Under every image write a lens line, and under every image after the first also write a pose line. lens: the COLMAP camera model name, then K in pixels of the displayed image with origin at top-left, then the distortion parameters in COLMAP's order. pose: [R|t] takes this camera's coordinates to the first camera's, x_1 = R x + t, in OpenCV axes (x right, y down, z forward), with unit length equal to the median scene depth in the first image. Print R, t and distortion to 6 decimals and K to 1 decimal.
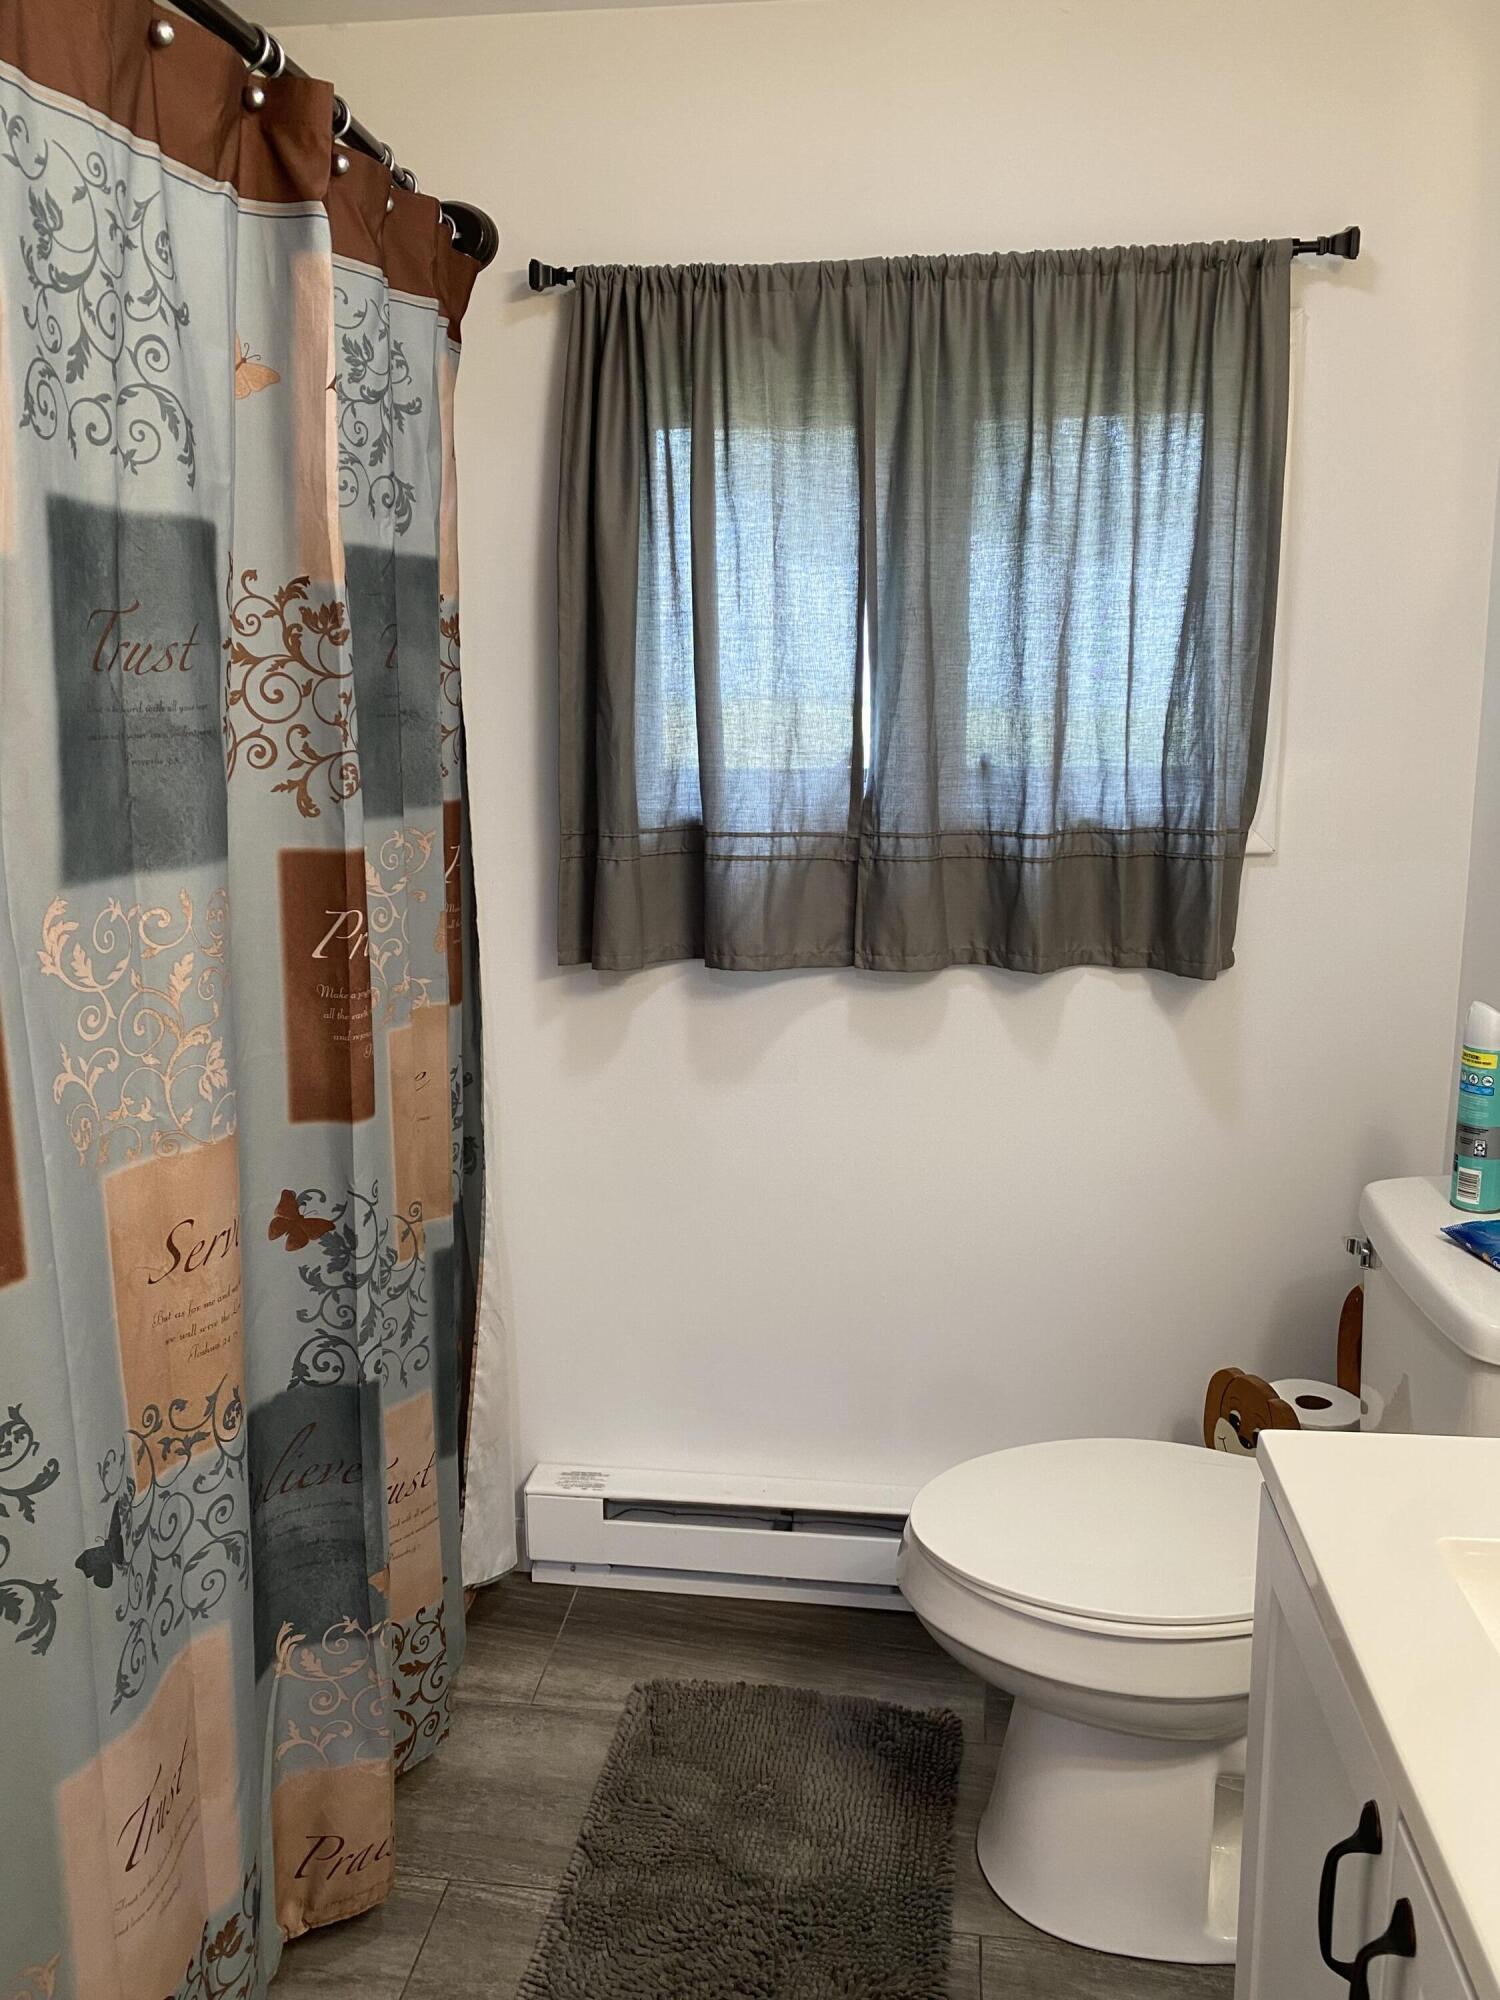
lens RADIAL K [[1511.4, 0, 740.8], [0, 1511.4, 973.6], [0, 0, 1]] dist [0.037203, -0.060726]
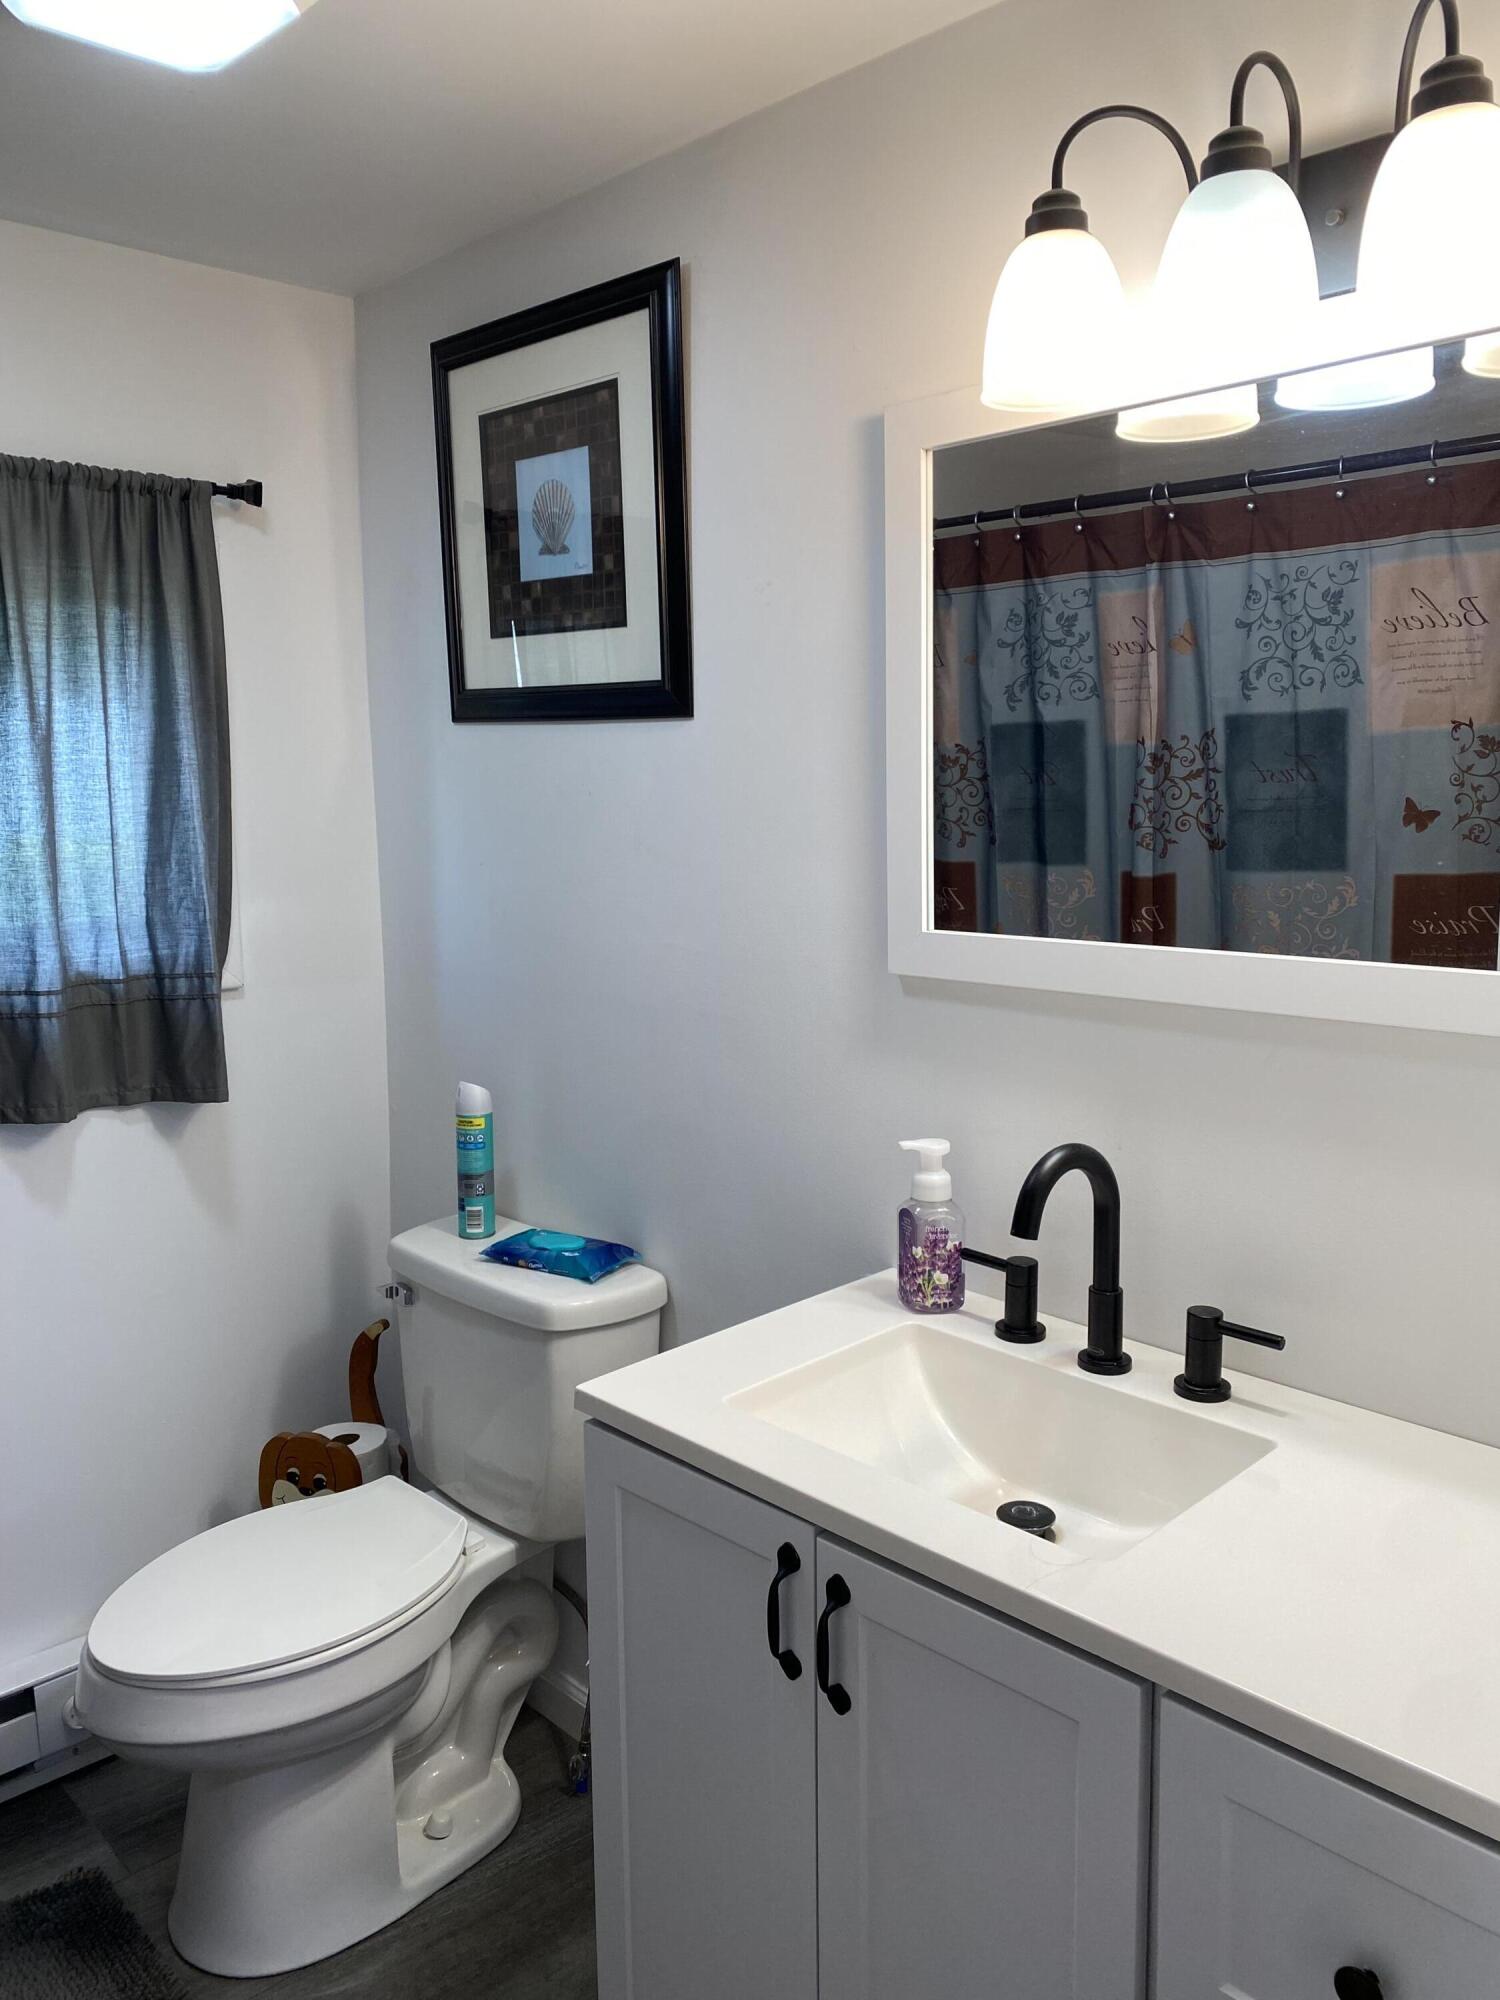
lens RADIAL K [[1511.4, 0, 740.8], [0, 1511.4, 973.6], [0, 0, 1]] dist [0.037203, -0.060726]
pose [[0.622159, -0.090153, 0.777683, -0.324909], [0.151407, 0.988450, -0.006542, -0.024217], [-0.768111, 0.121817, 0.628623, -0.032082]]
